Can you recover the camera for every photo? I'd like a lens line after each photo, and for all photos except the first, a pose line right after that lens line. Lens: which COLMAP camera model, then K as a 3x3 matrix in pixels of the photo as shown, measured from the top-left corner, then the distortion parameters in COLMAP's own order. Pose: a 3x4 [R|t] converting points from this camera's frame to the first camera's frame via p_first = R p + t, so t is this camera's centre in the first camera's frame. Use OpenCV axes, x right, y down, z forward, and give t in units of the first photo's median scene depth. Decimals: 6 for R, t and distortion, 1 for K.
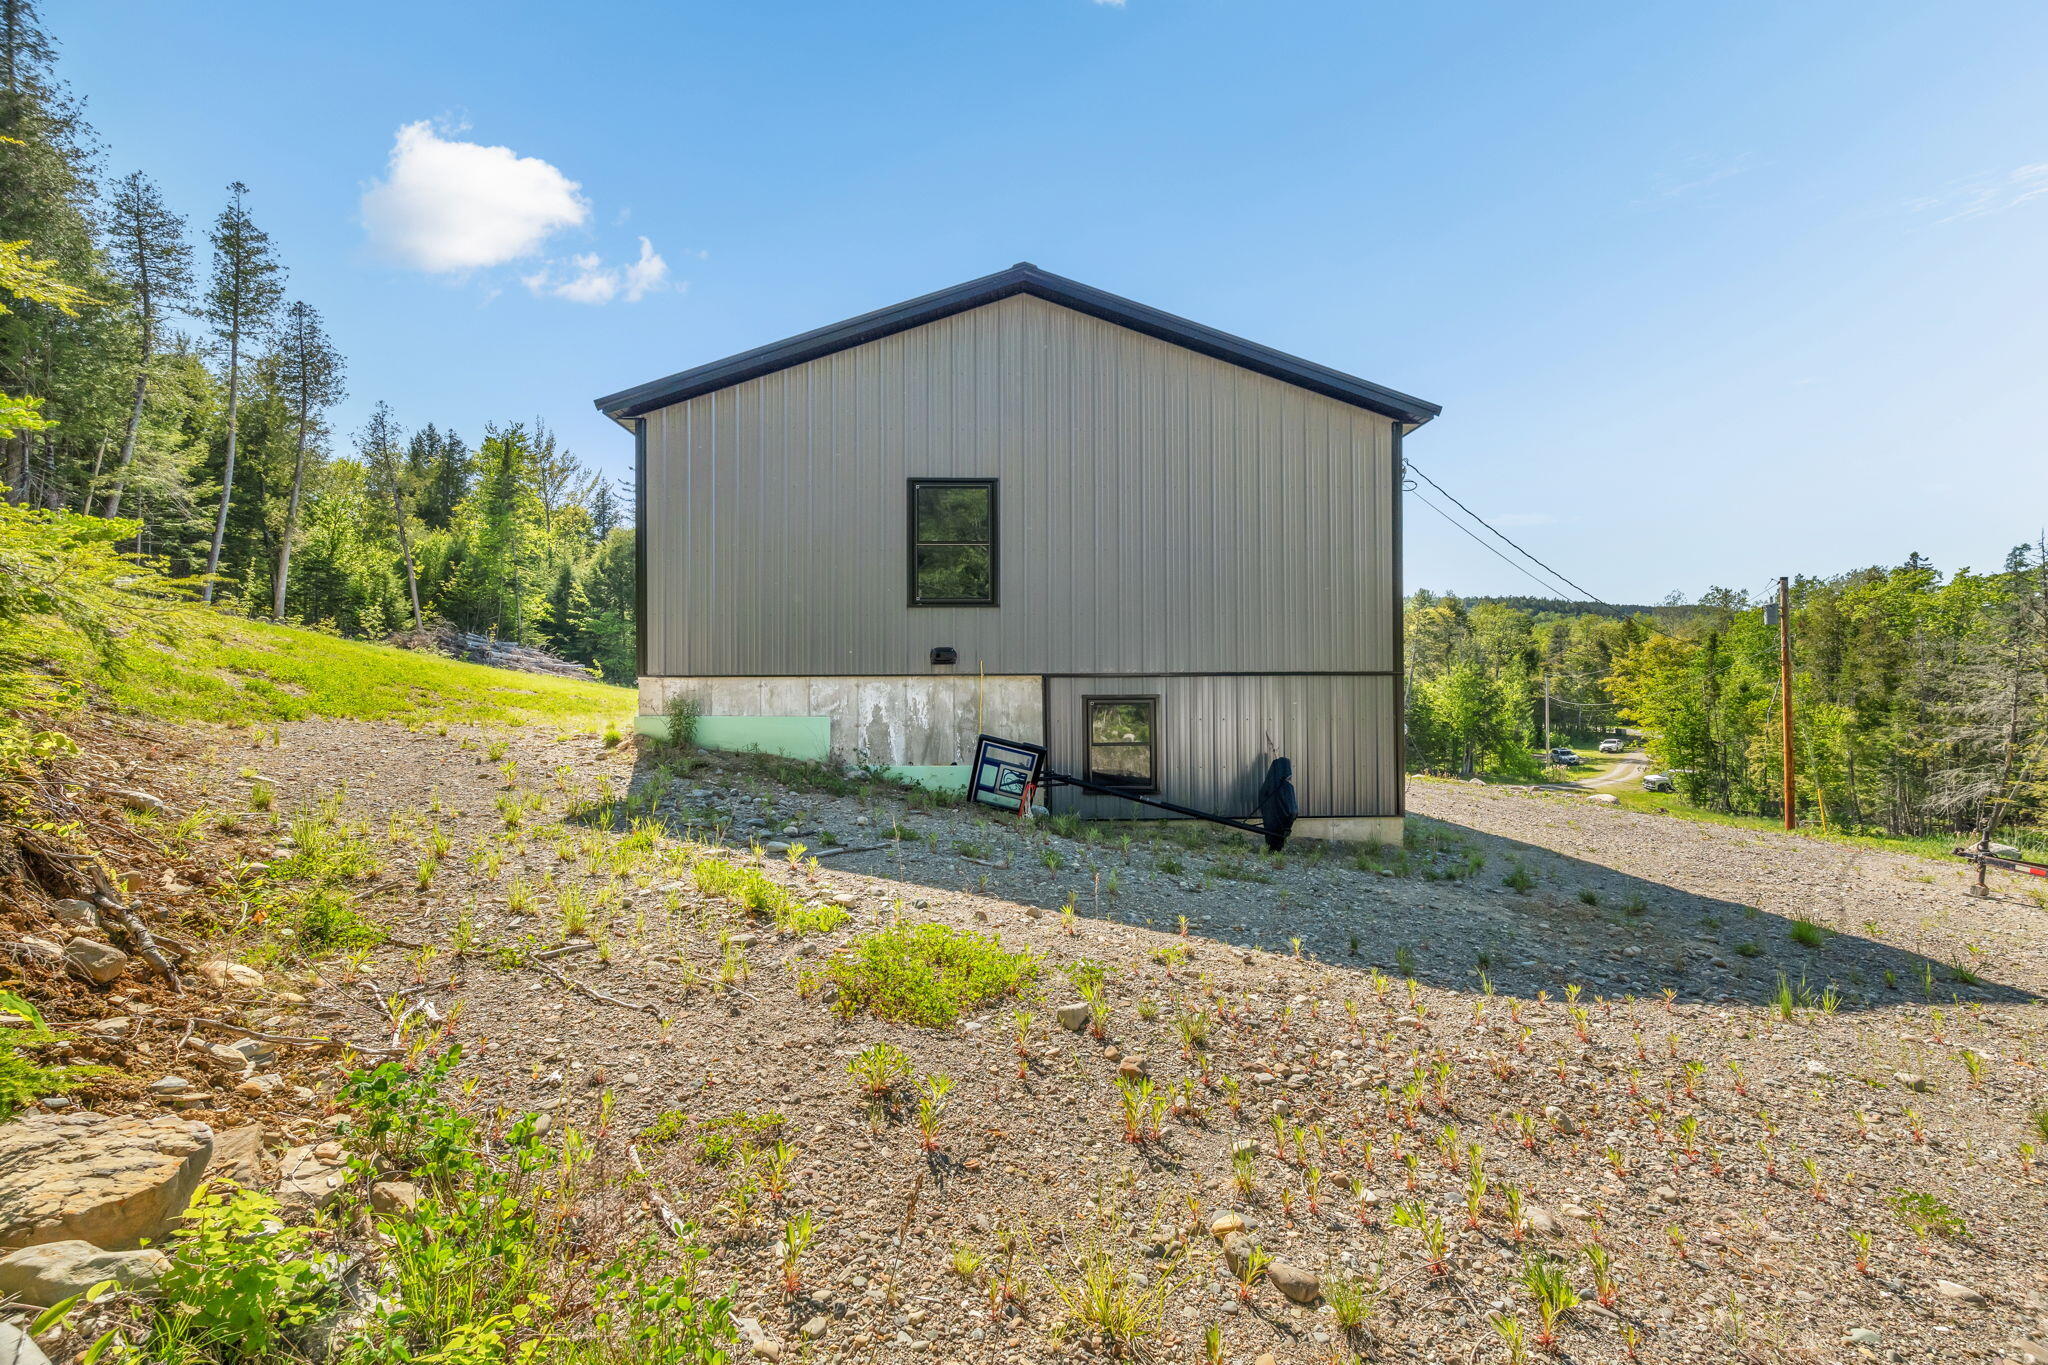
lens RADIAL K [[895.0, 0, 1024.0], [0, 895.0, 682.5], [0, 0, 1]] dist [-0.005523, -0.000862]
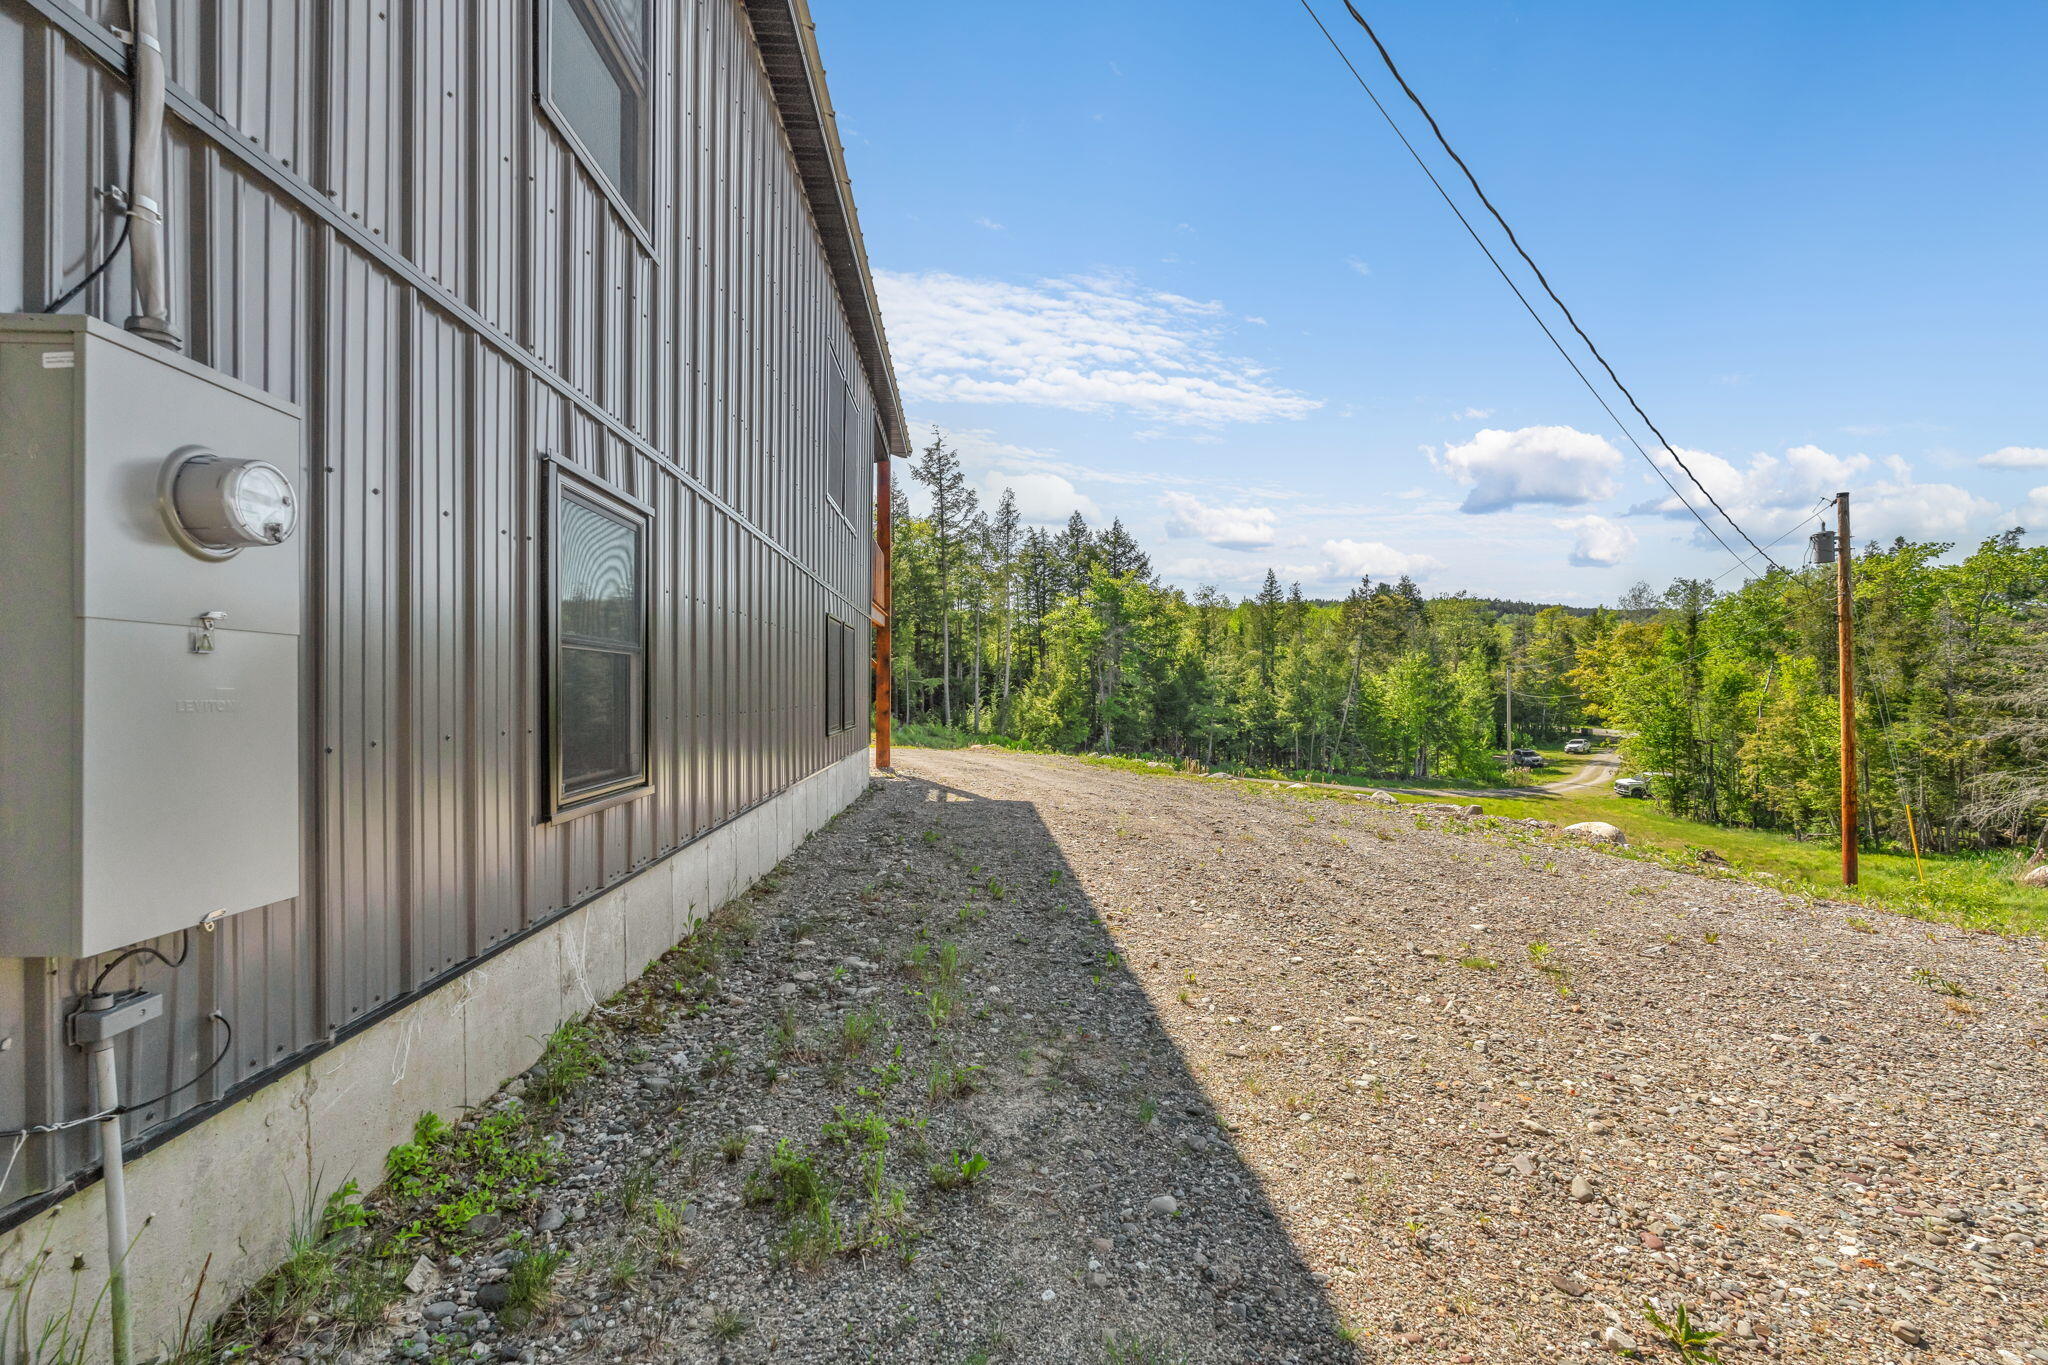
lens RADIAL K [[895.0, 0, 1024.0], [0, 895.0, 682.5], [0, 0, 1]] dist [-0.005523, -0.000862]
pose [[0.999530, 0.002867, 0.030530, 0.076319], [-0.002806, 0.999994, -0.002046, 0.011160], [-0.030536, 0.001960, 0.999532, 0.124897]]
